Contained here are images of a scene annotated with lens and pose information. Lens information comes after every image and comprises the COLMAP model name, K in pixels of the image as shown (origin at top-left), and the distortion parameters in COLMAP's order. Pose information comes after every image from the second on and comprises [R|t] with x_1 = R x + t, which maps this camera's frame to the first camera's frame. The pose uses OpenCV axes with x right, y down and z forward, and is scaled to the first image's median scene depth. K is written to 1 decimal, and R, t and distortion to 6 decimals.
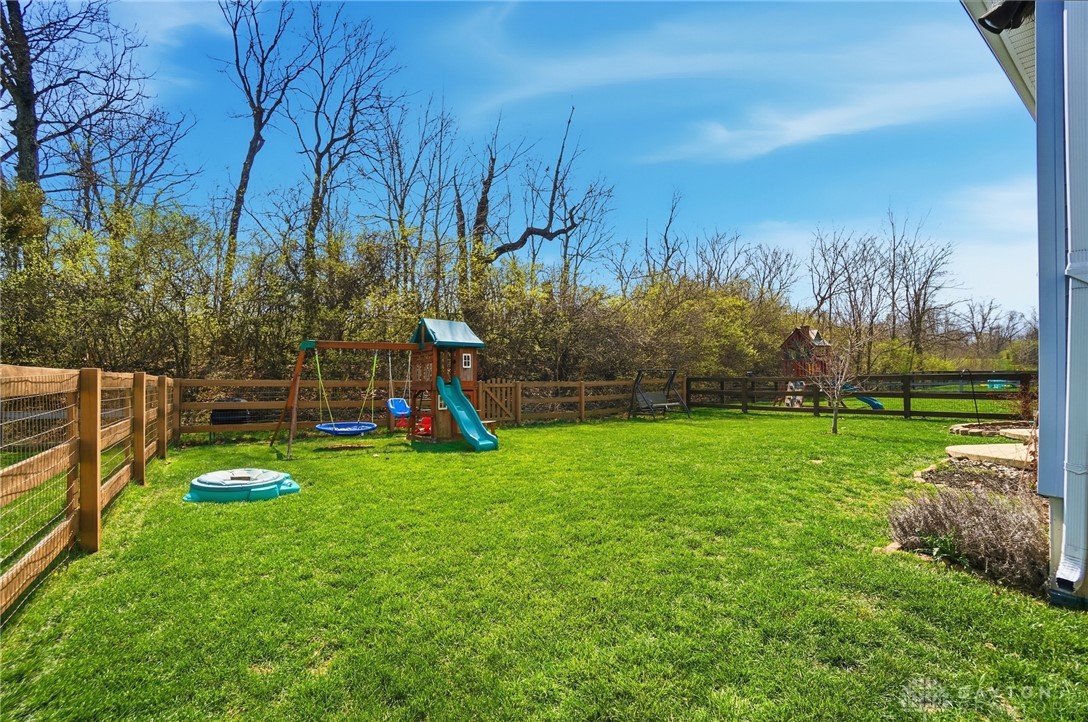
lens RADIAL K [[461.4, 0, 544.0], [0, 461.4, 361.0], [0, 0, 1]] dist [-0.059662, 0.019598]
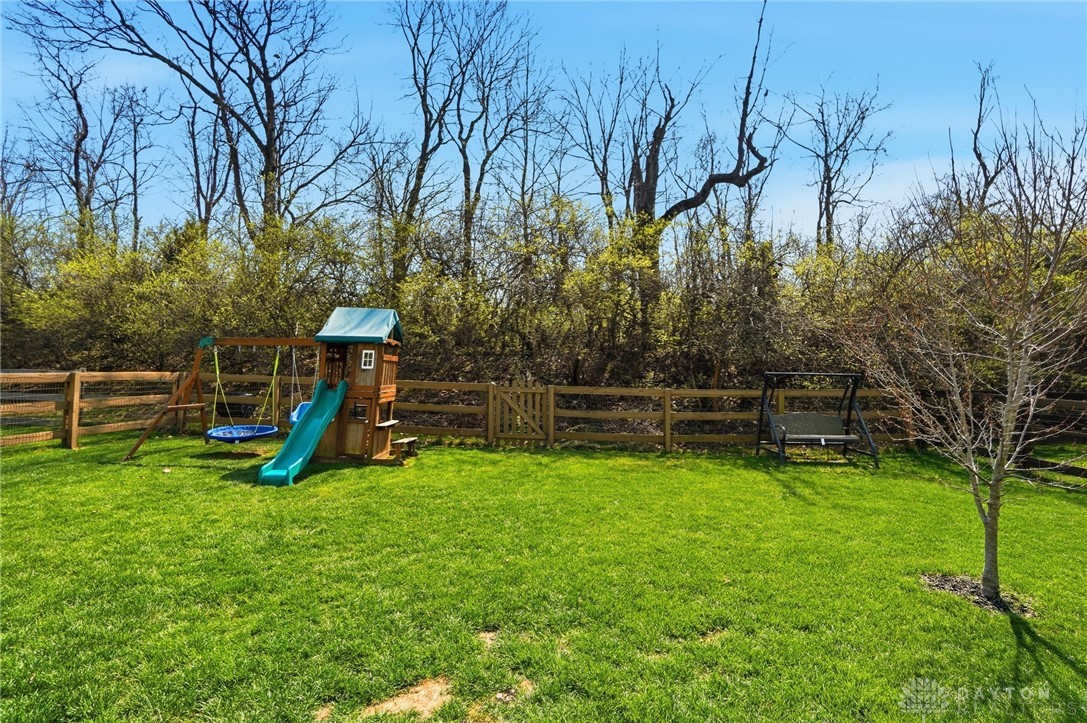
lens RADIAL K [[492.8, 0, 542.6], [0, 492.8, 343.5], [0, 0, 1]] dist [-0.036343, 0.000389]
pose [[0.799899, 0.002108, -0.600132, 0.280715], [-0.007341, 0.999953, -0.006272, -0.012486], [0.600090, 0.009423, 0.799877, 0.257180]]
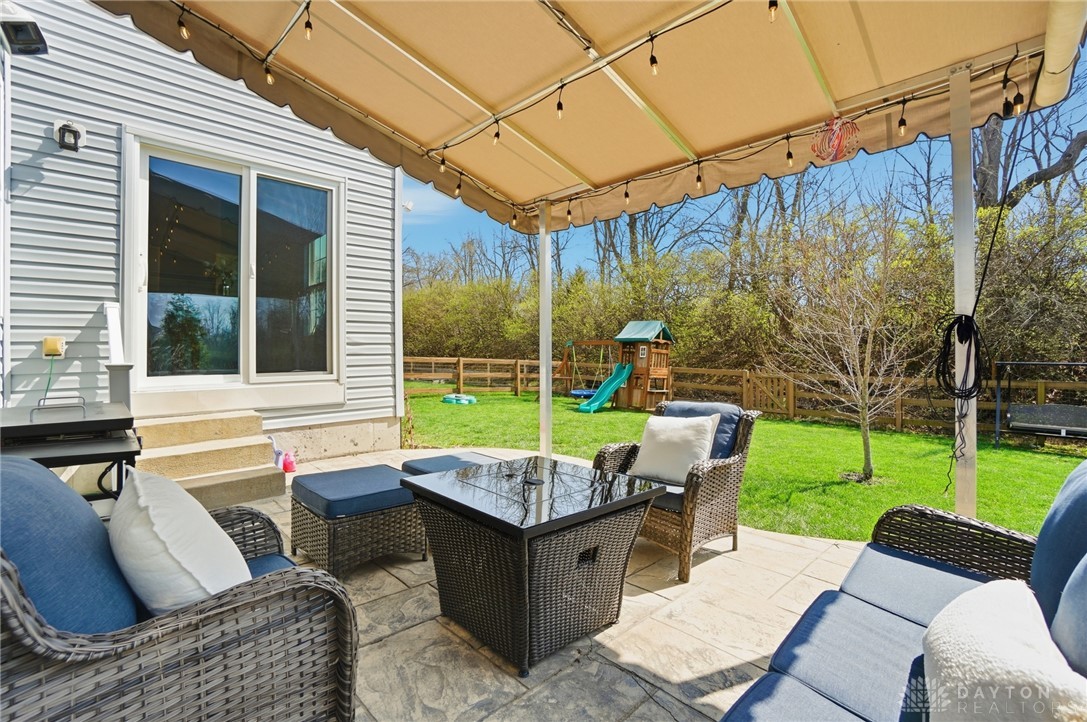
lens RADIAL K [[492.8, 0, 542.6], [0, 492.8, 343.0], [0, 0, 1]] dist [-0.036343, 0.000389]
pose [[0.136229, -0.016083, -0.990547, 0.542628], [0.010039, 0.999839, -0.014853, -0.004740], [0.990627, -0.007920, 0.136369, 0.264055]]
